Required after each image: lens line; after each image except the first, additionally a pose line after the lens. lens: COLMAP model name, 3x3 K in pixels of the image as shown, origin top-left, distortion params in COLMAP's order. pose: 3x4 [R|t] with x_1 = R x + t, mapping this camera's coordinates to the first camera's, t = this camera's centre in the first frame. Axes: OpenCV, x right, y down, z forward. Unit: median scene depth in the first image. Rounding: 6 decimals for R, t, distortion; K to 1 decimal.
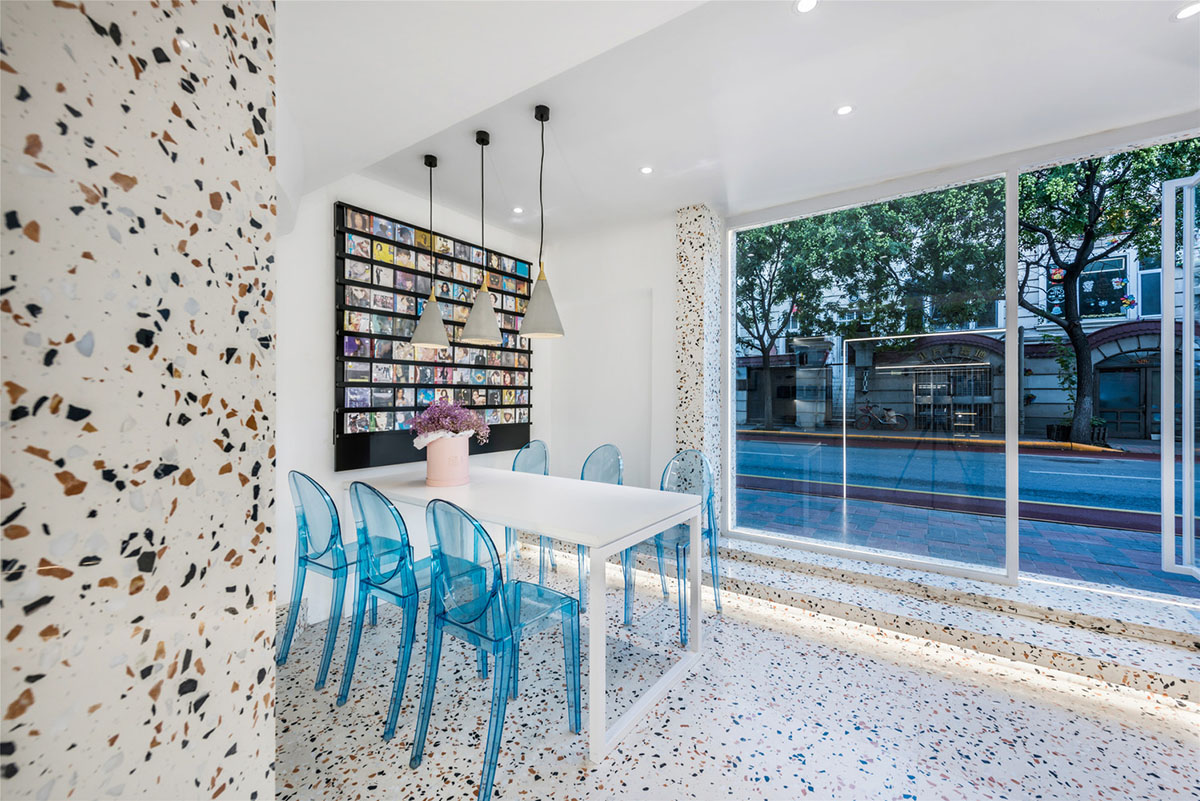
lens RADIAL K [[495.9, 0, 596.6], [0, 495.9, 399.7], [0, 0, 1]] dist [0.007941, -0.002056]
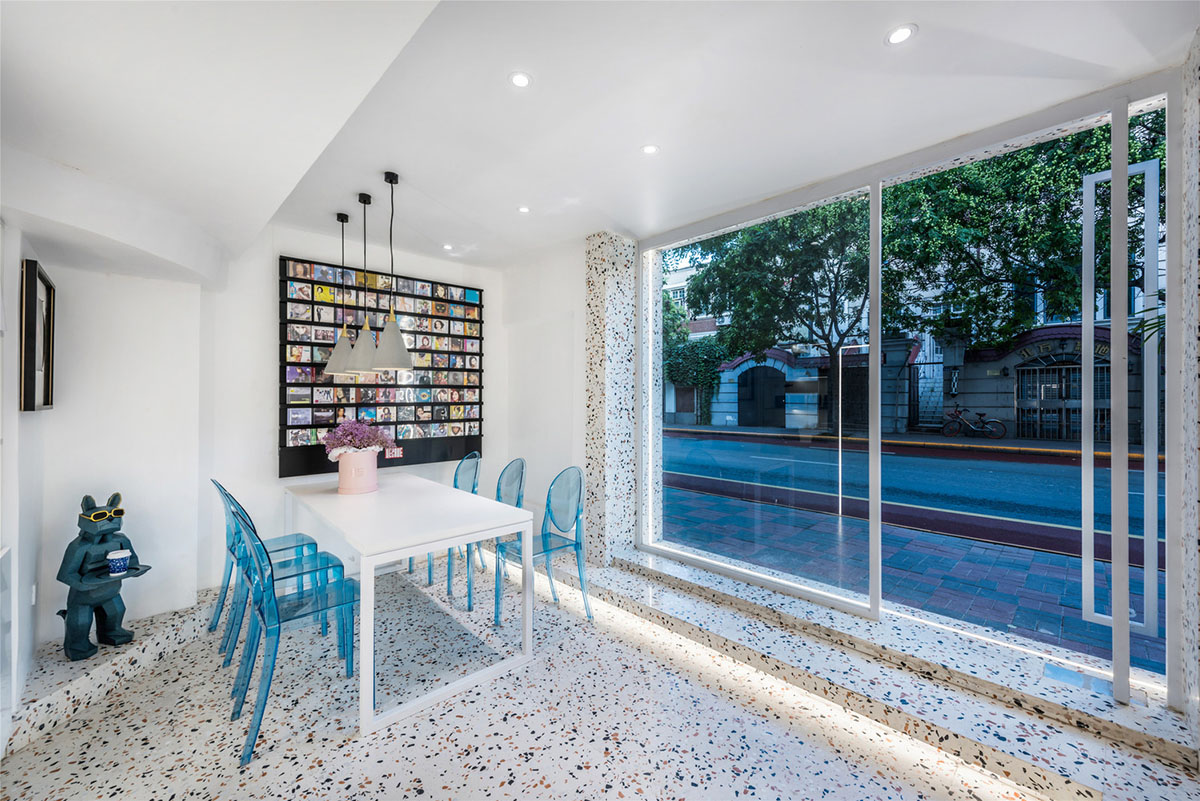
lens RADIAL K [[495.9, 0, 598.8], [0, 495.9, 398.7], [0, 0, 1]] dist [0.007941, -0.002056]
pose [[0.979388, -0.001755, -0.201981, 0.433423], [0.001905, 0.999998, 0.000550, -0.043133], [0.201980, -0.000924, 0.979389, -0.030281]]
